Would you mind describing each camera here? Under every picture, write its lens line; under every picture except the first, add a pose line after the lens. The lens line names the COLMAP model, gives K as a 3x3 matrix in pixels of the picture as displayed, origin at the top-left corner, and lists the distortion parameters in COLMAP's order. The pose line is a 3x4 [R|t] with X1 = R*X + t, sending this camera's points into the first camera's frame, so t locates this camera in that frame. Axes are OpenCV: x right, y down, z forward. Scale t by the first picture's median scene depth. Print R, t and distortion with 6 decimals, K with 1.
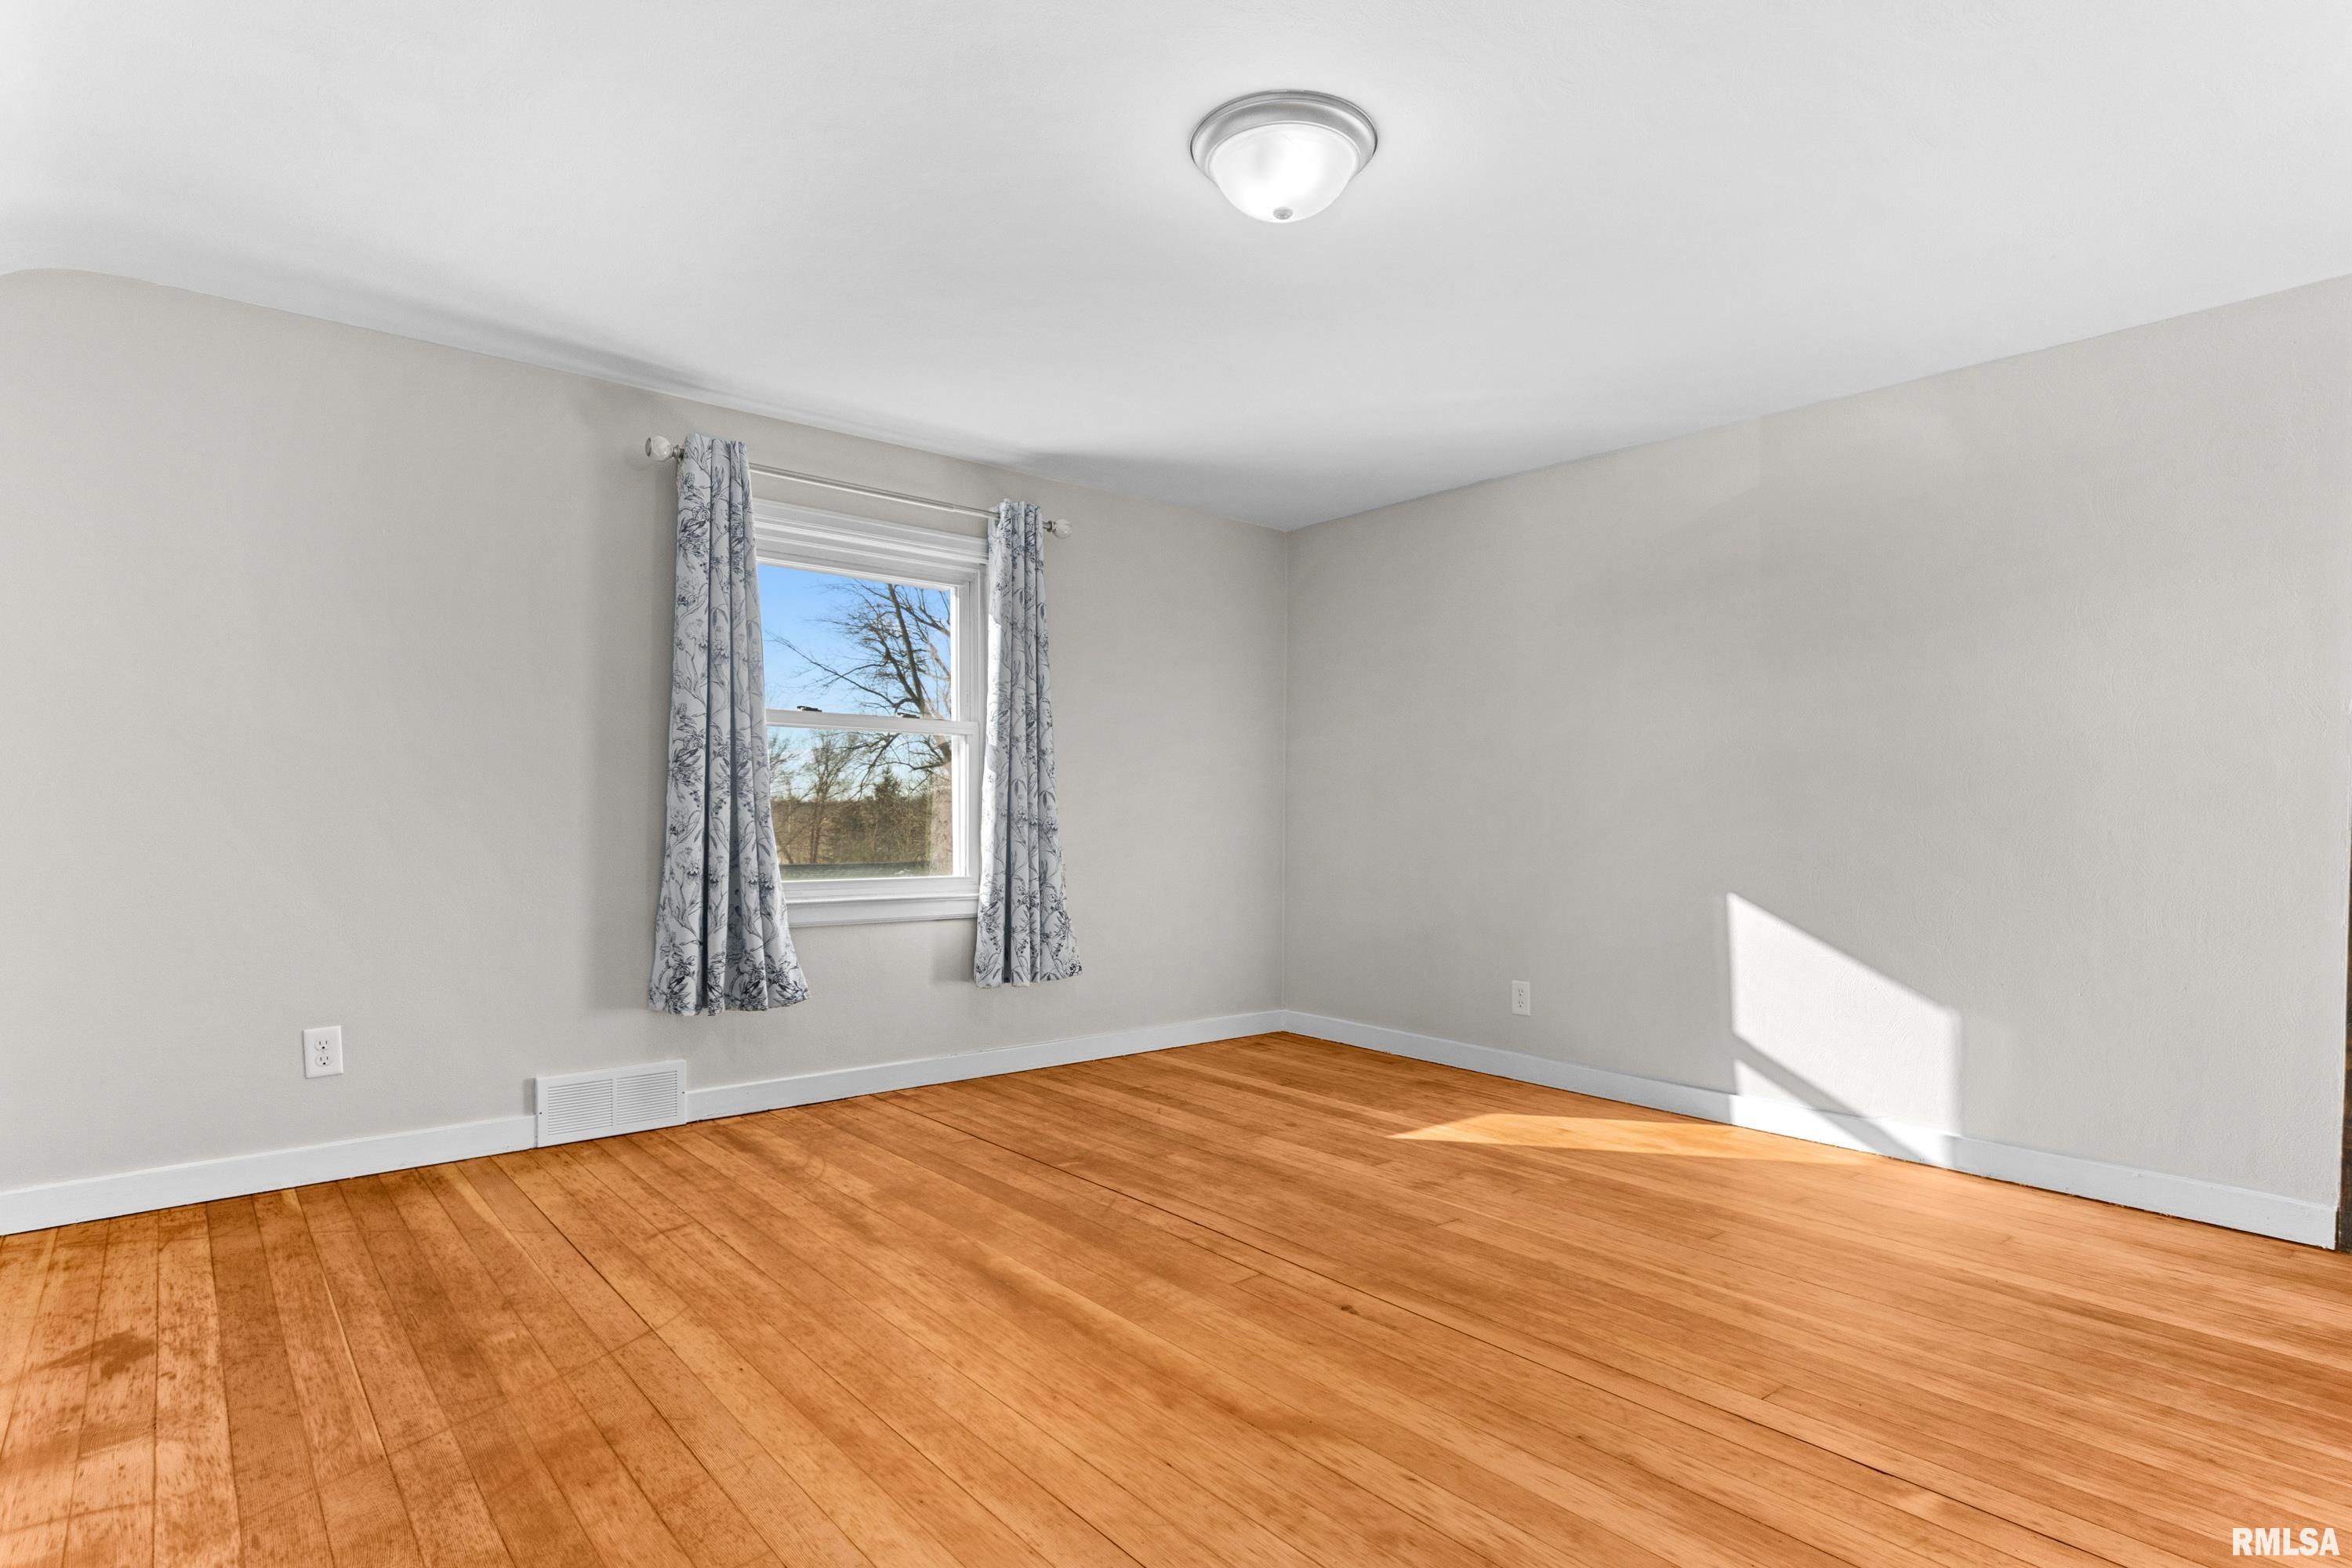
lens RADIAL K [[1204.5, 0, 1171.0], [0, 1204.5, 820.9], [0, 0, 1]] dist [0.005218, 0.000644]
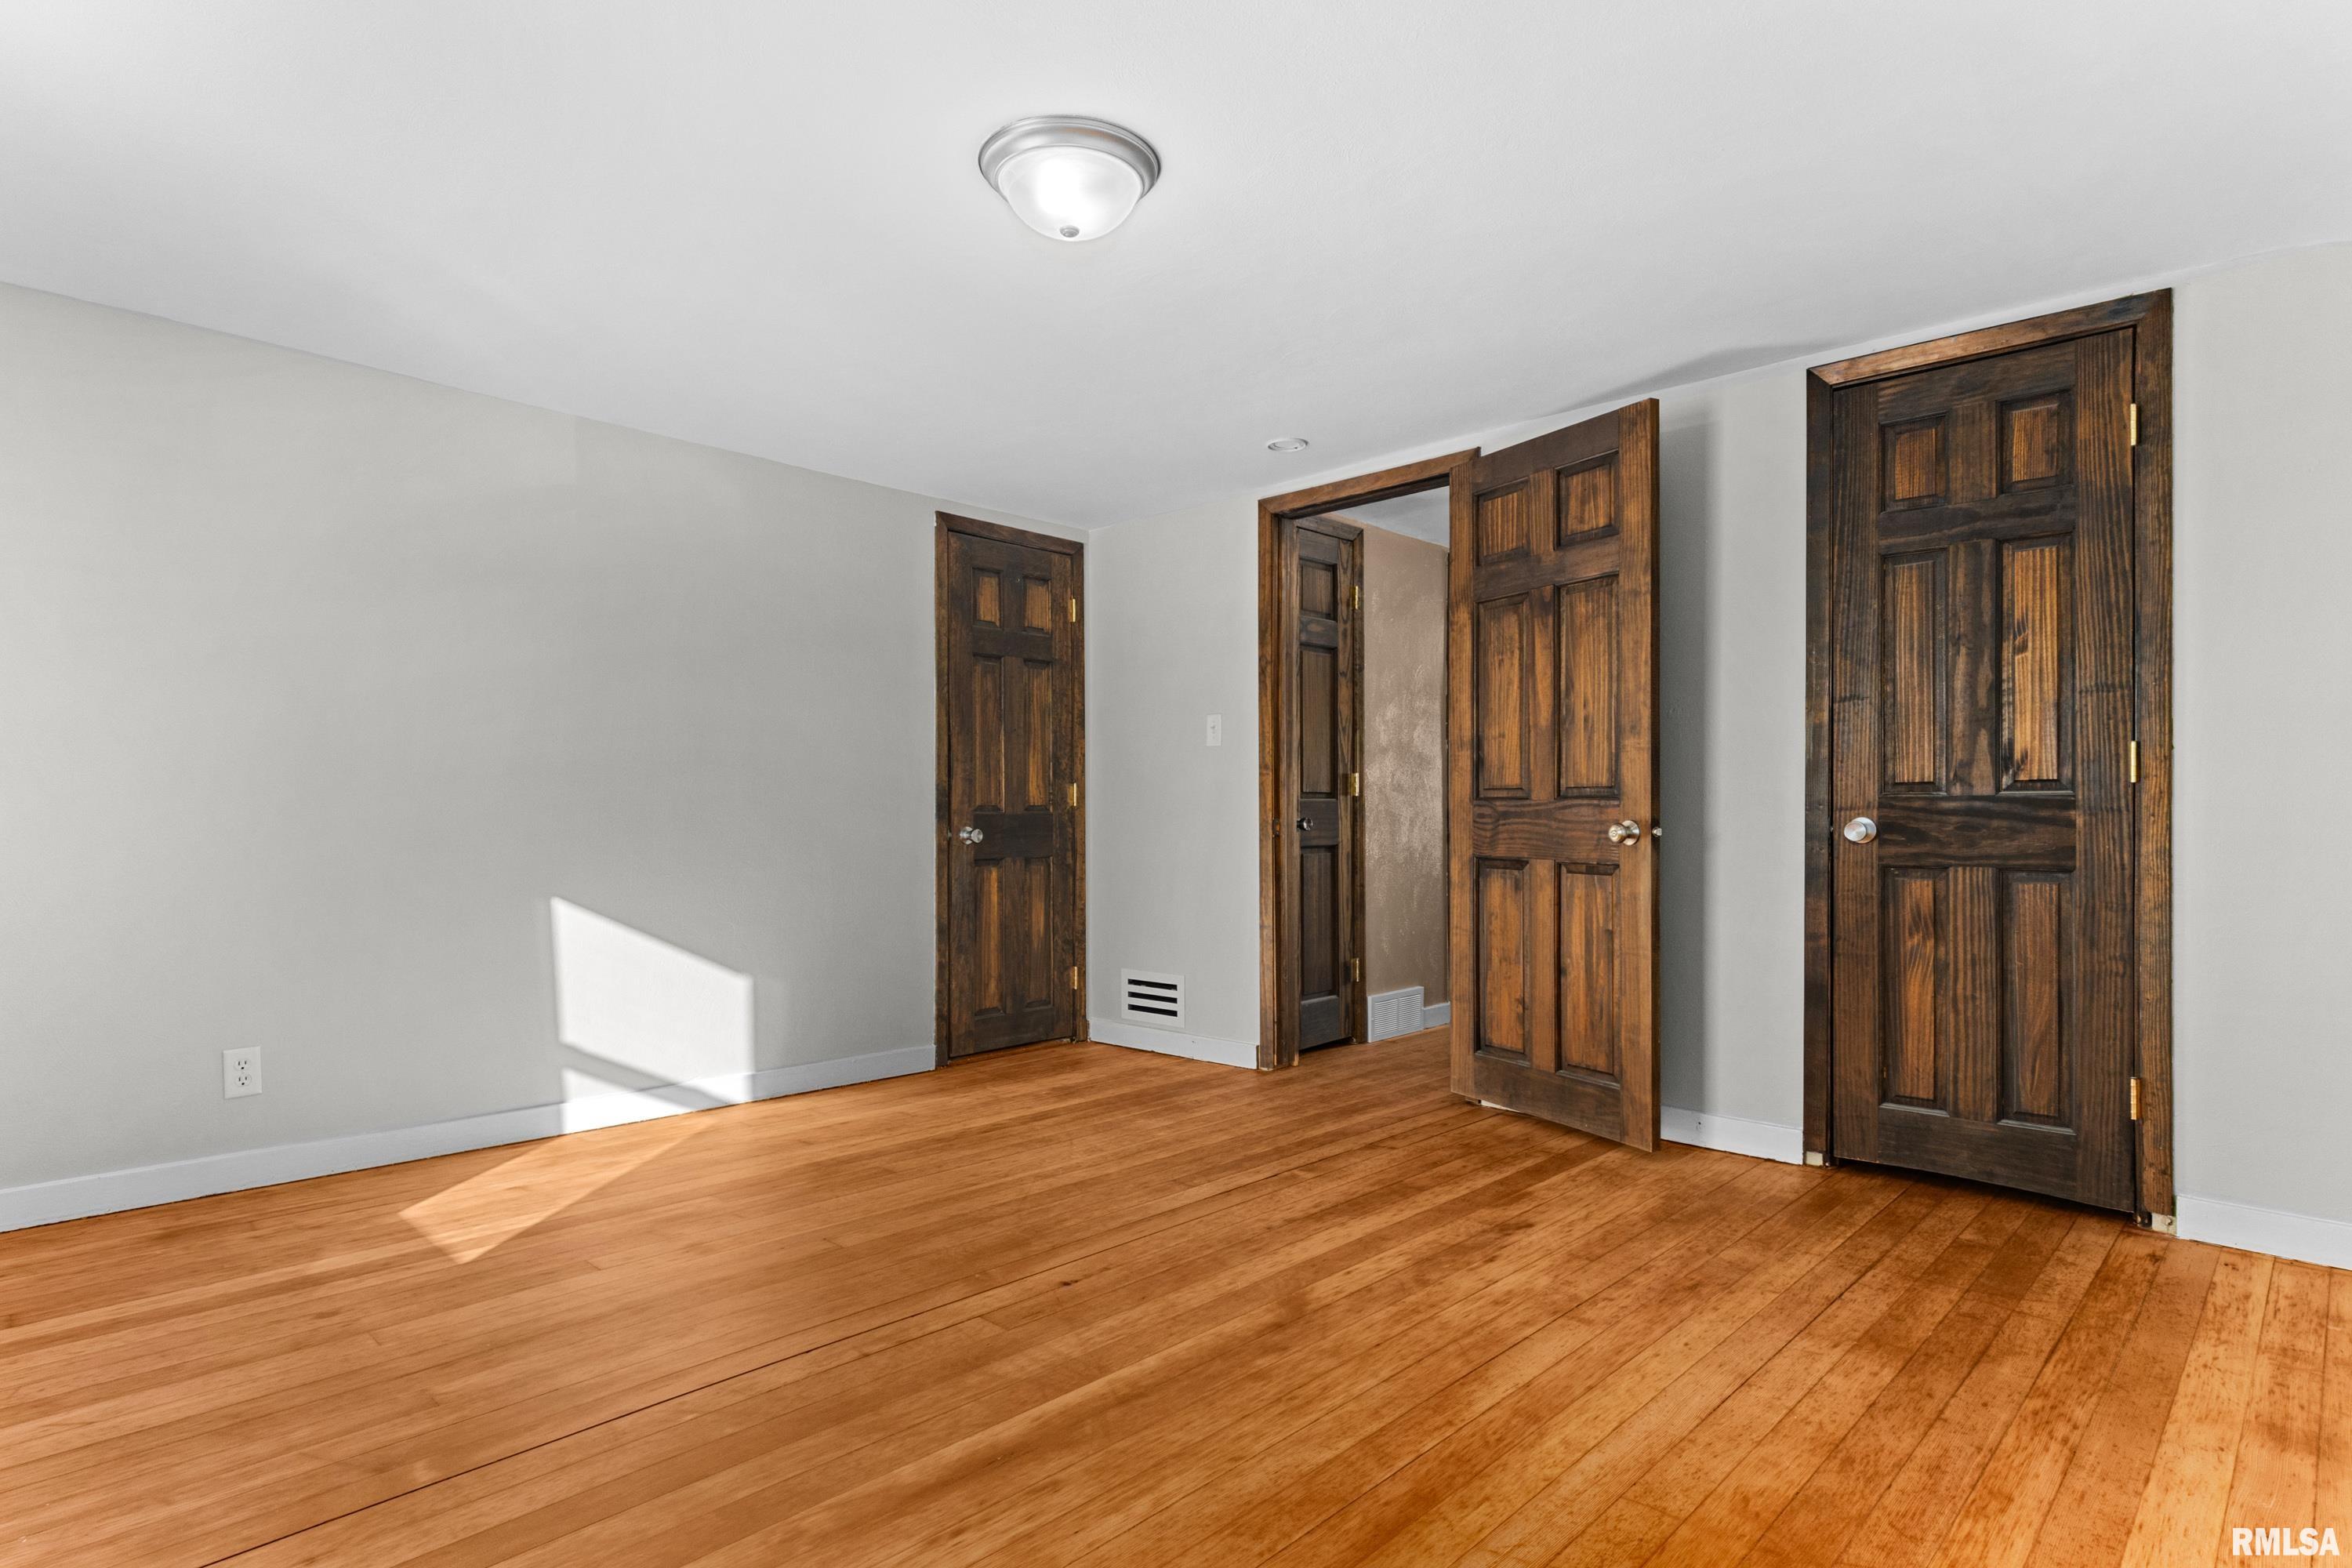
lens RADIAL K [[1204.5, 0, 1171.0], [0, 1204.5, 820.9], [0, 0, 1]] dist [0.005218, 0.000644]
pose [[-0.100464, -0.008481, 0.994905, -0.909584], [0.003012, 0.999956, 0.008828, -0.014022], [-0.994936, 0.003884, -0.100434, 1.000300]]
